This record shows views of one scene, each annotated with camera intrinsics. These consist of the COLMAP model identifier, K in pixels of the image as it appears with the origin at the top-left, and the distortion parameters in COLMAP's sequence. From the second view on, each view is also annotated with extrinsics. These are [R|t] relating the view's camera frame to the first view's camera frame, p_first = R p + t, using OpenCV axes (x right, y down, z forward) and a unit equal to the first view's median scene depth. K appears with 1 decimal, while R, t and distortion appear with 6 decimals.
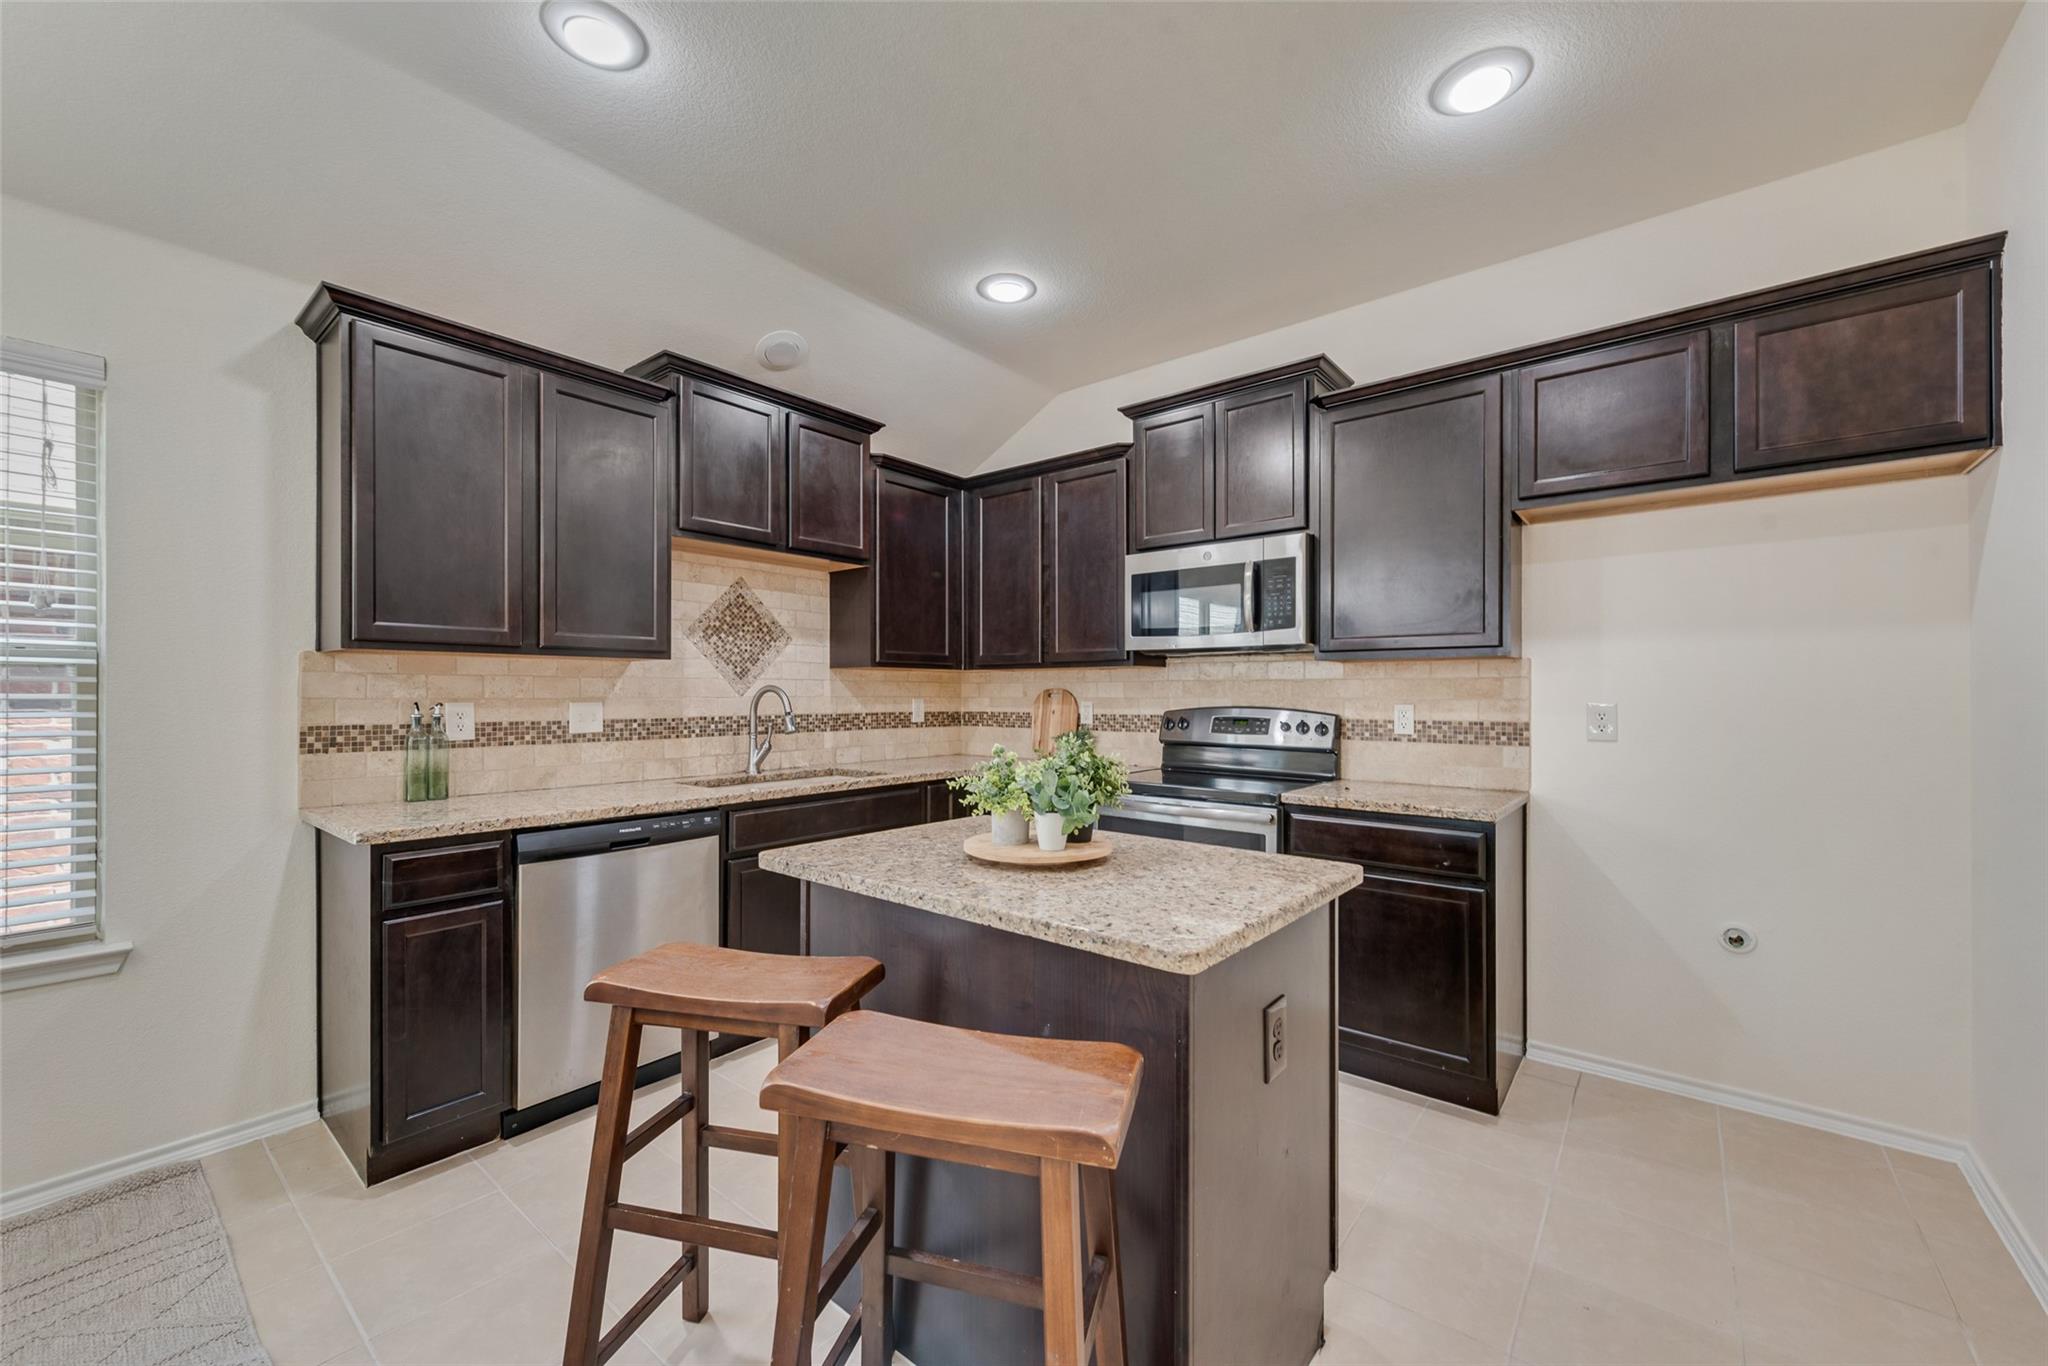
lens RADIAL K [[799.9, 0, 1012.6], [0, 799.9, 687.1], [0, 0, 1]] dist [0.013897, -0.004725]
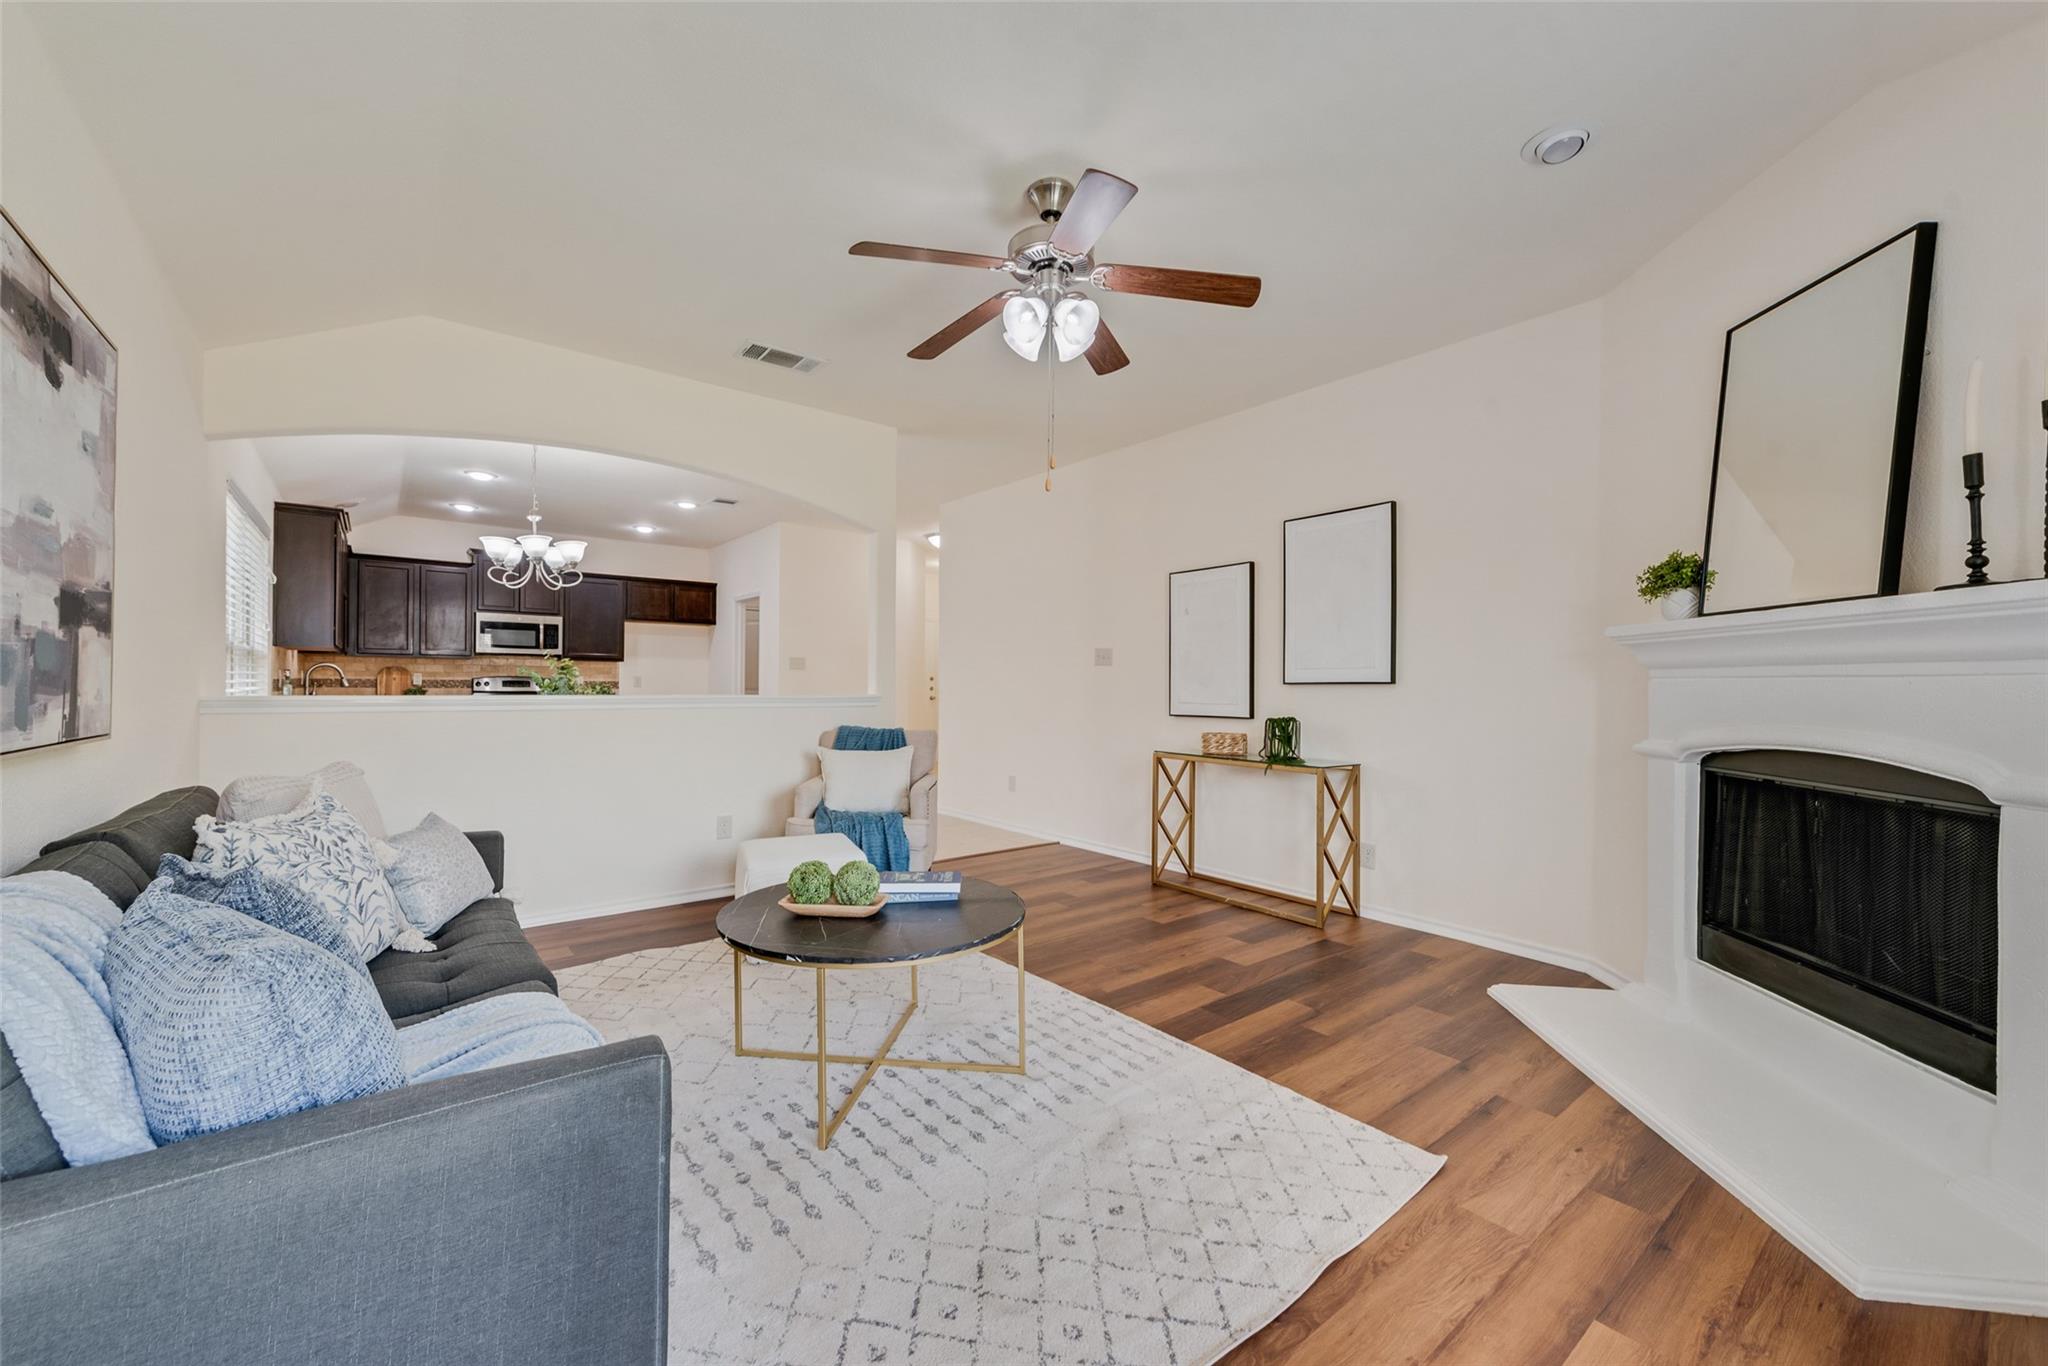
lens RADIAL K [[799.9, 0, 1012.6], [0, 799.9, 687.1], [0, 0, 1]] dist [0.013897, -0.004725]
pose [[0.209187, -0.002052, 0.977873, -2.106960], [-0.018279, 0.999815, 0.006008, 0.016446], [-0.977705, -0.019131, 0.209111, -1.196719]]
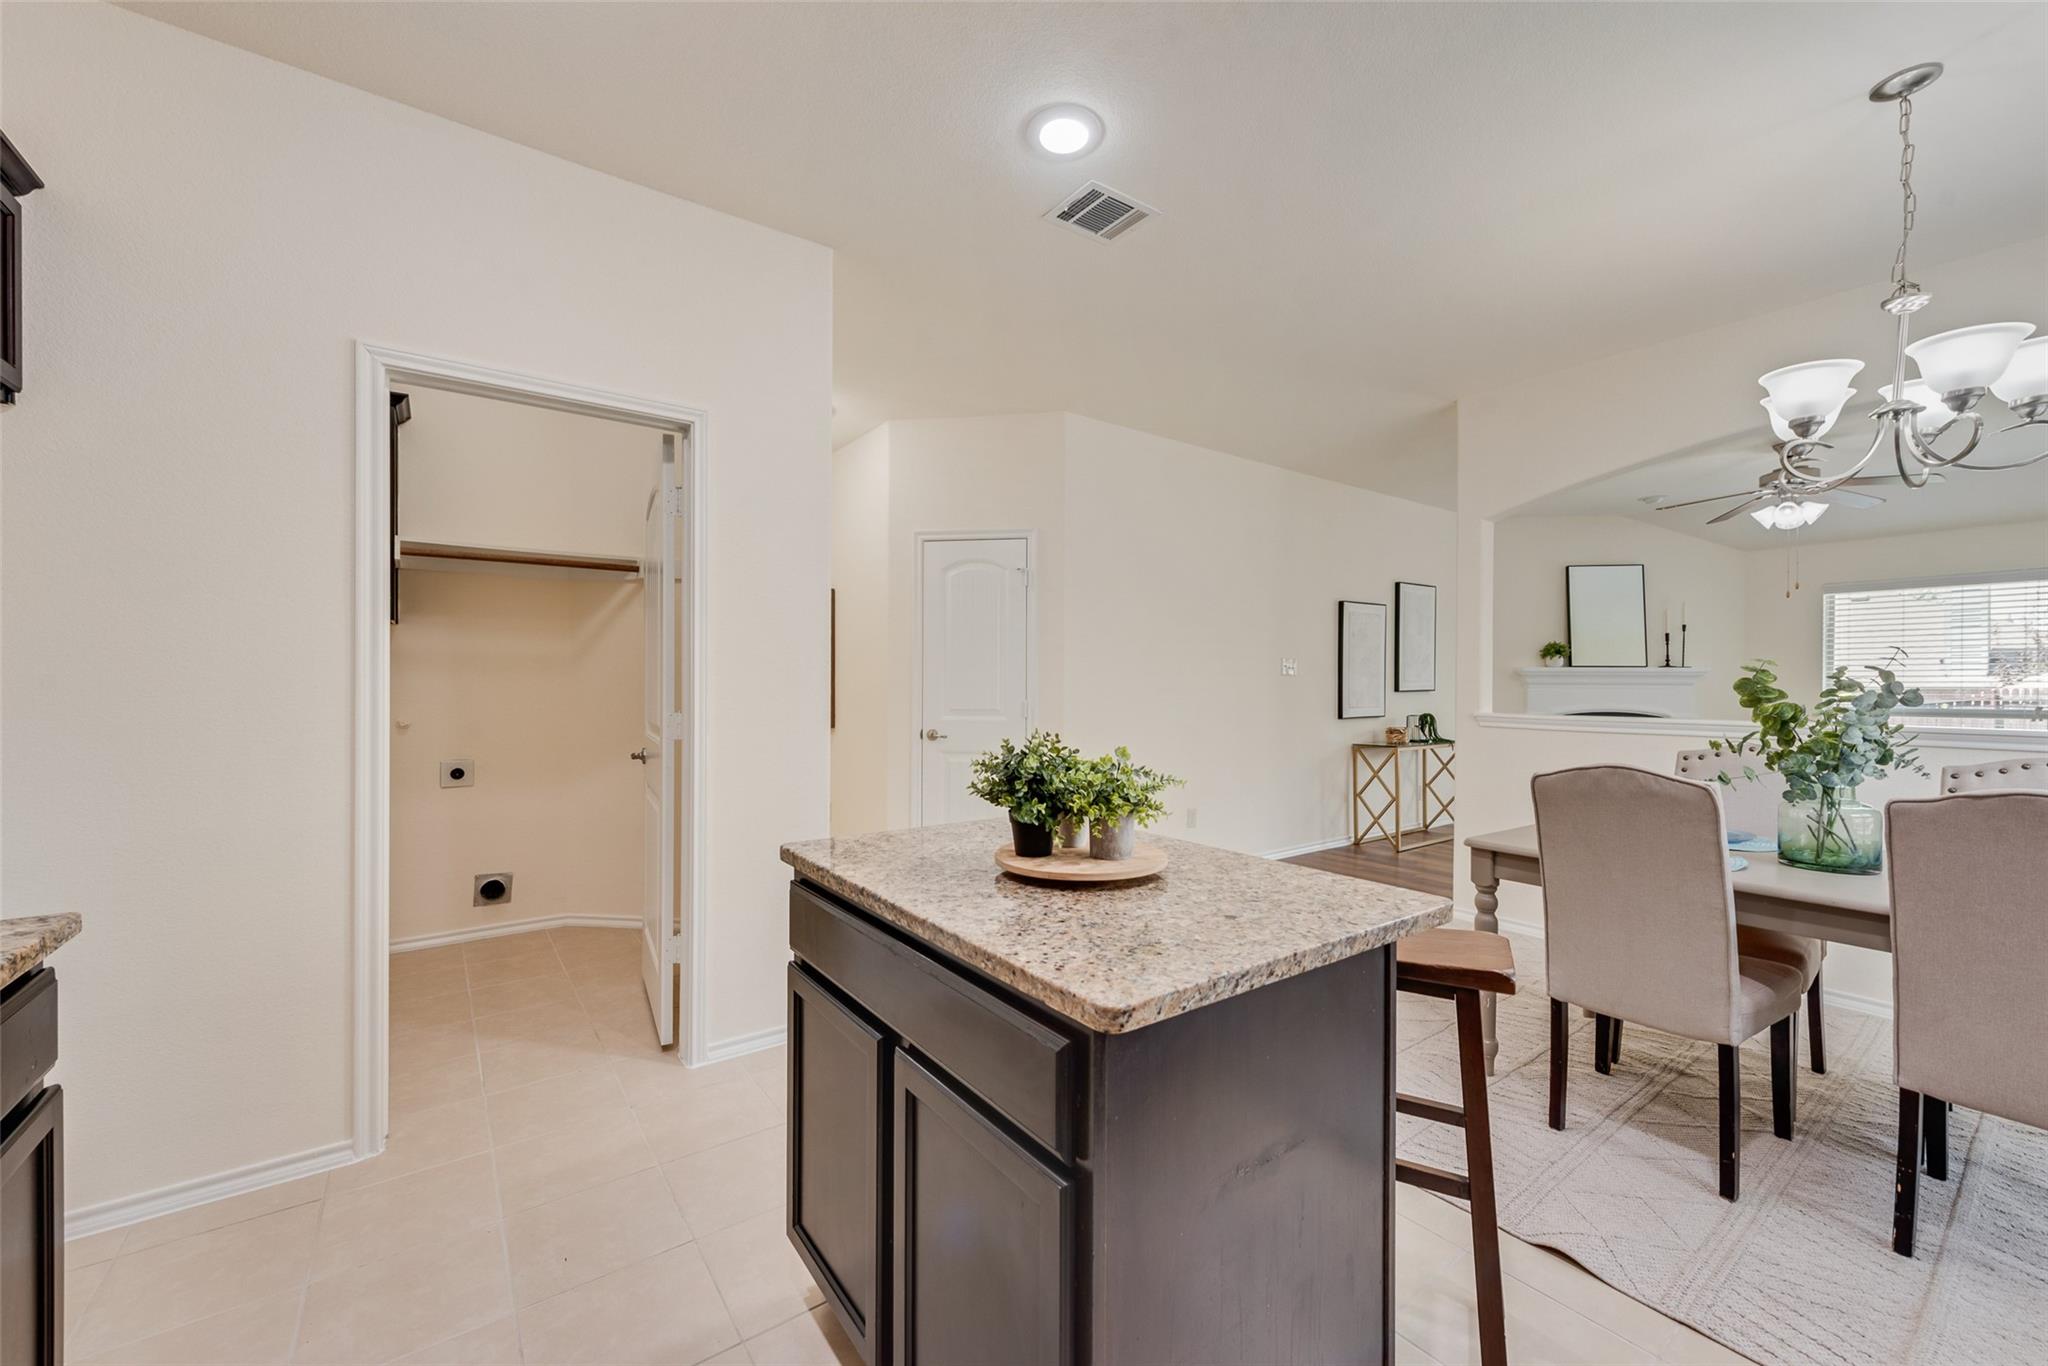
lens RADIAL K [[799.9, 0, 1012.6], [0, 799.9, 687.1], [0, 0, 1]] dist [0.013897, -0.004725]
pose [[-0.966955, -0.006179, 0.254874, -0.089235], [-0.006796, 0.999976, -0.001542, 0.007830], [-0.254858, -0.003224, -0.966973, 1.031683]]
